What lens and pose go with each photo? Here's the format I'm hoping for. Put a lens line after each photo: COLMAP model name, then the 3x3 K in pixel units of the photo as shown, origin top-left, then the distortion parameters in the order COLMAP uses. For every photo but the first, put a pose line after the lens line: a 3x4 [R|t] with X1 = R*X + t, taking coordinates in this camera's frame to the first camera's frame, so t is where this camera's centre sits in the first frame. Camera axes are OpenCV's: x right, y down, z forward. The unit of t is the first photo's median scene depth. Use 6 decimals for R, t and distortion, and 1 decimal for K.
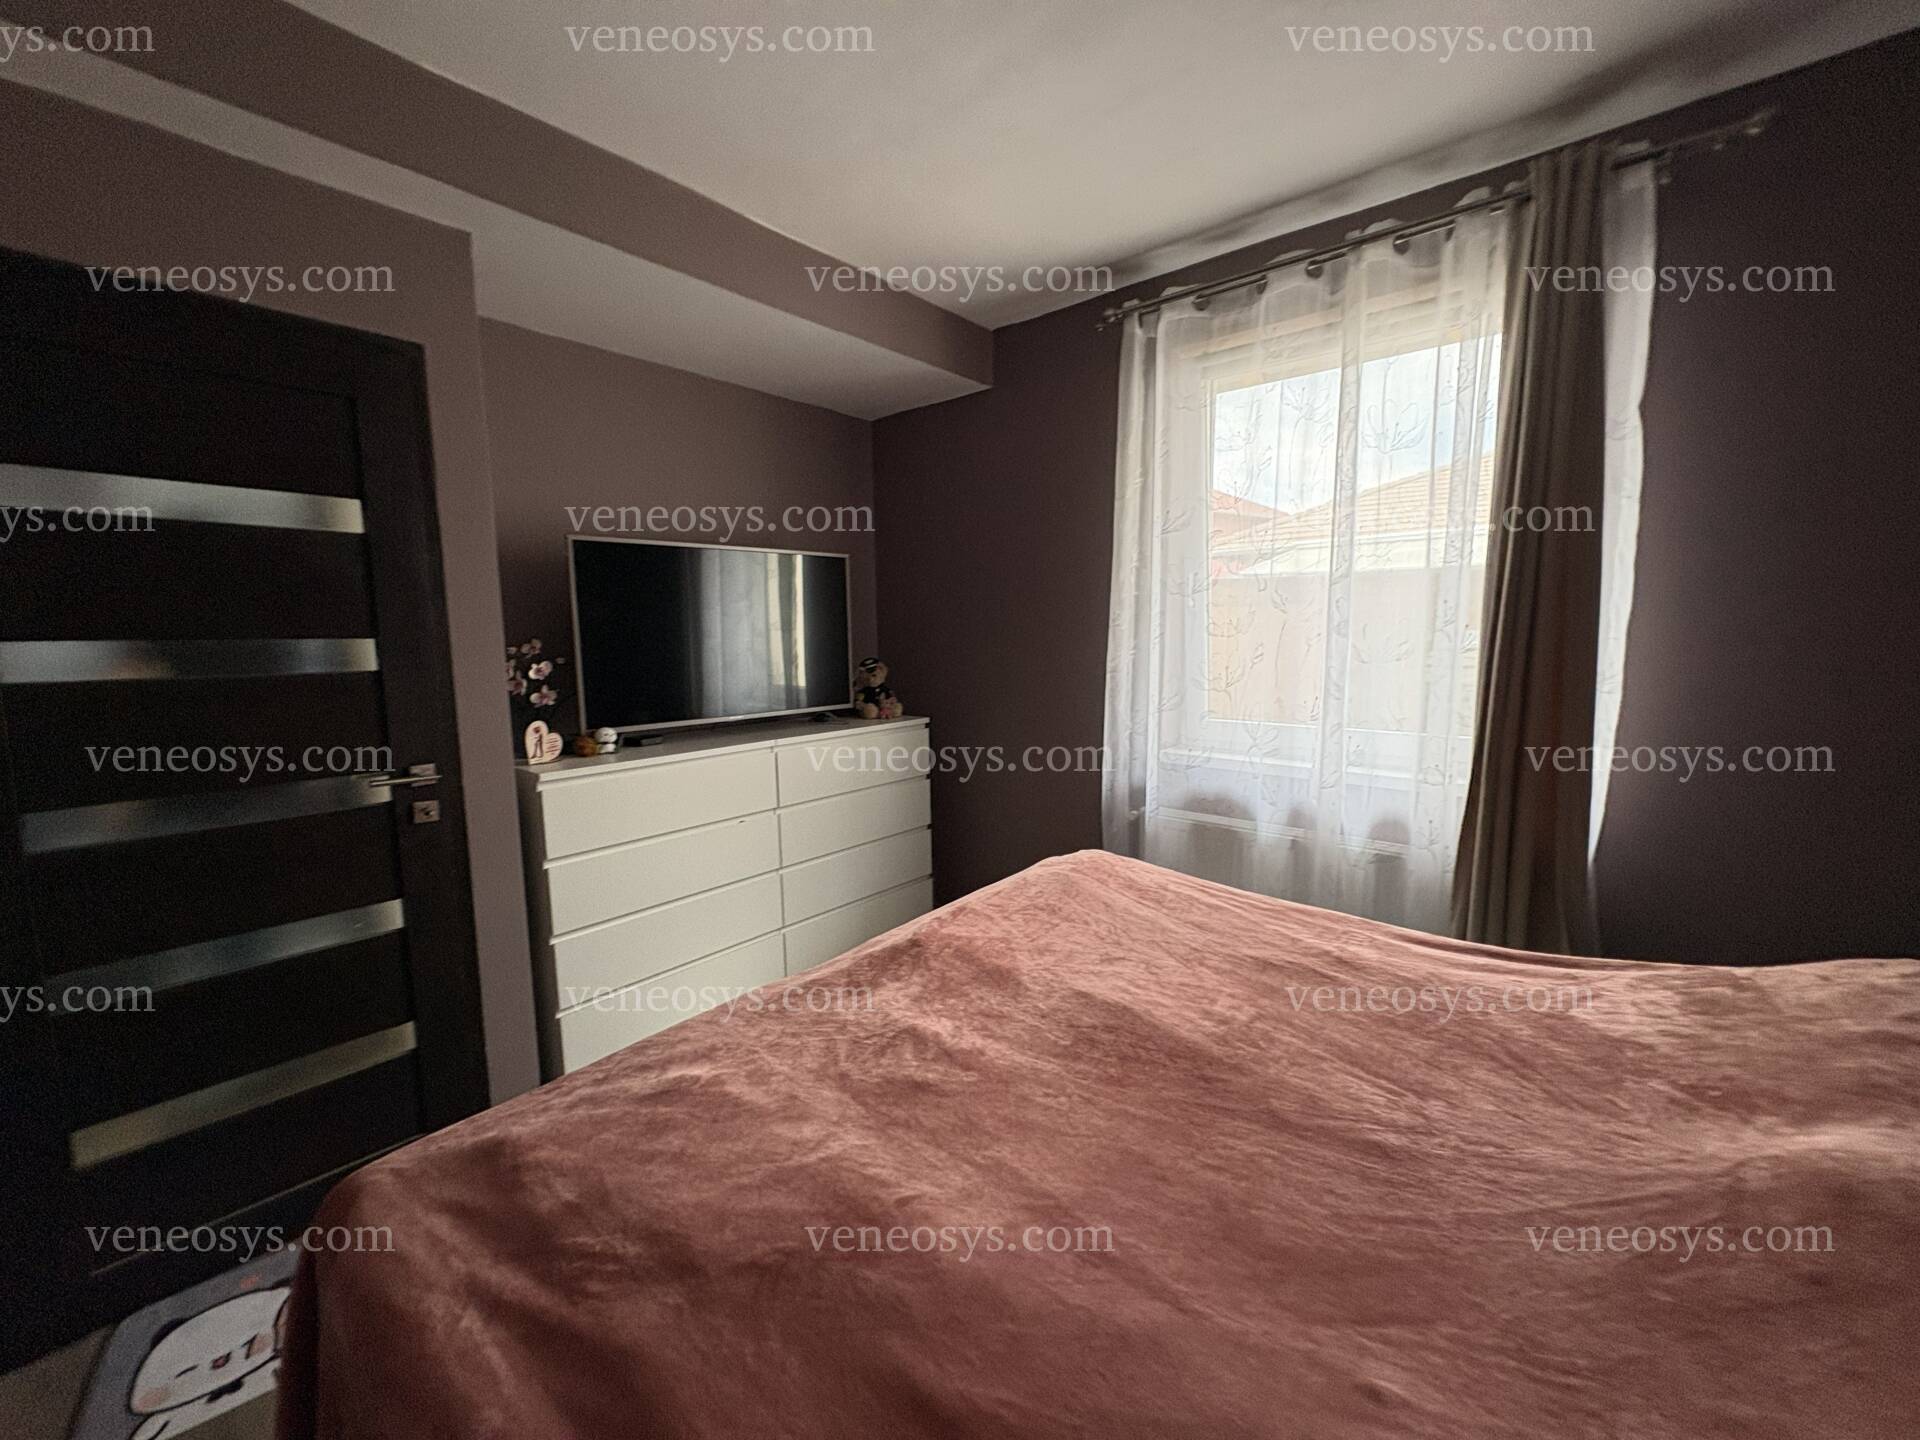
lens RADIAL K [[760.1, 0, 959.7], [0, 760.1, 725.5], [0, 0, 1]] dist [-0.002002, 0.000495]
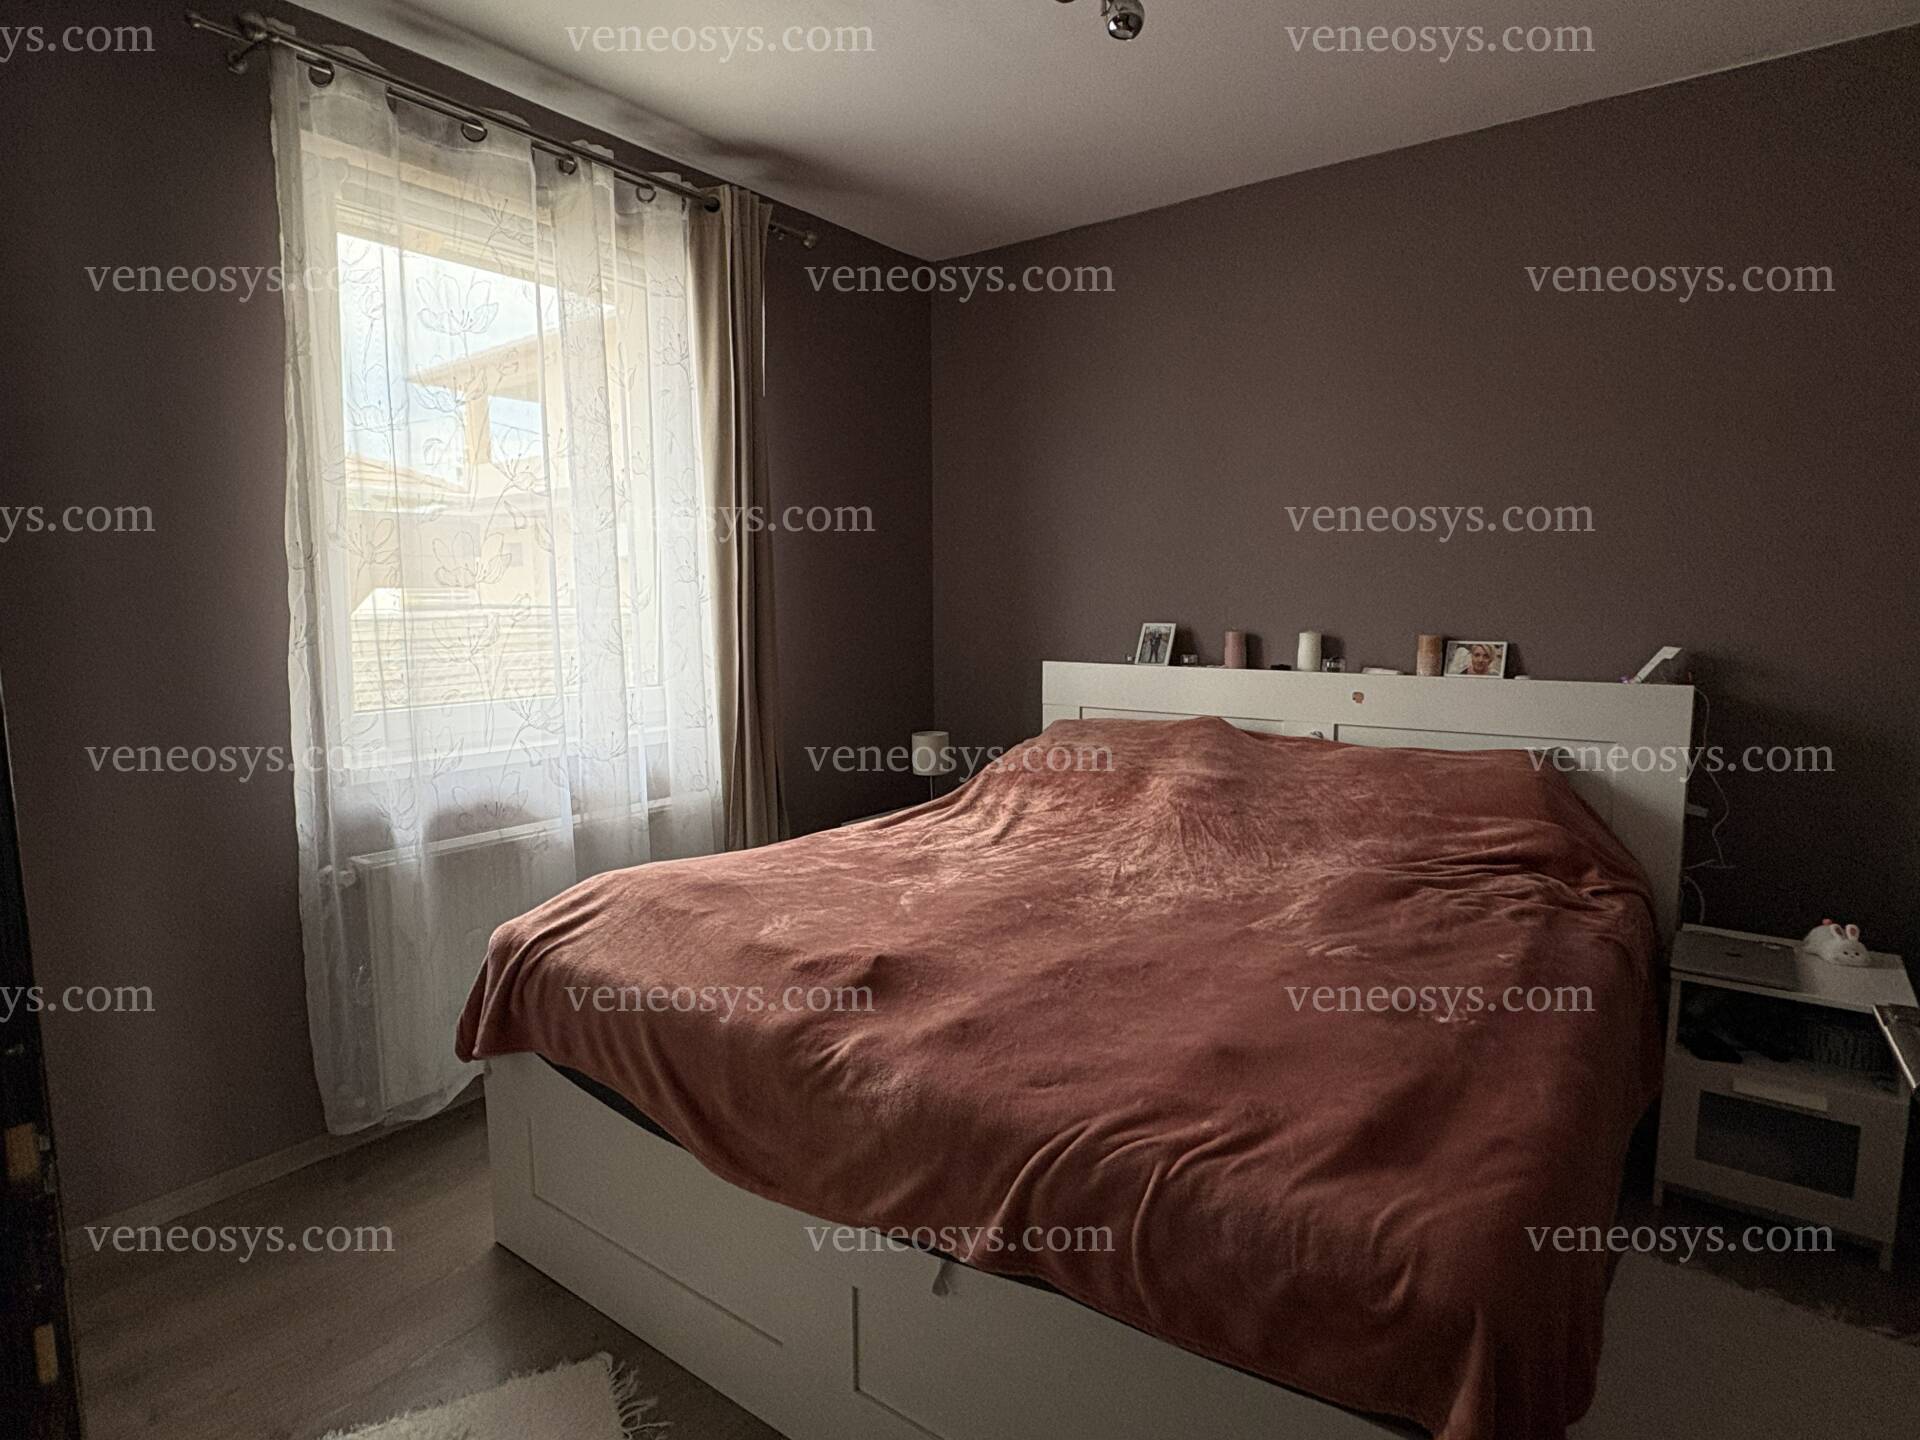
lens RADIAL K [[1052.2, 0, 958.5], [0, 1052.2, 719.3], [0, 0, 1]] dist [-0.002467, -0.000583]
pose [[-0.055954, -0.111870, 0.992146, -0.779102], [0.127727, 0.984736, 0.118238, -0.056166], [-0.990230, 0.133339, -0.040812, 0.653516]]
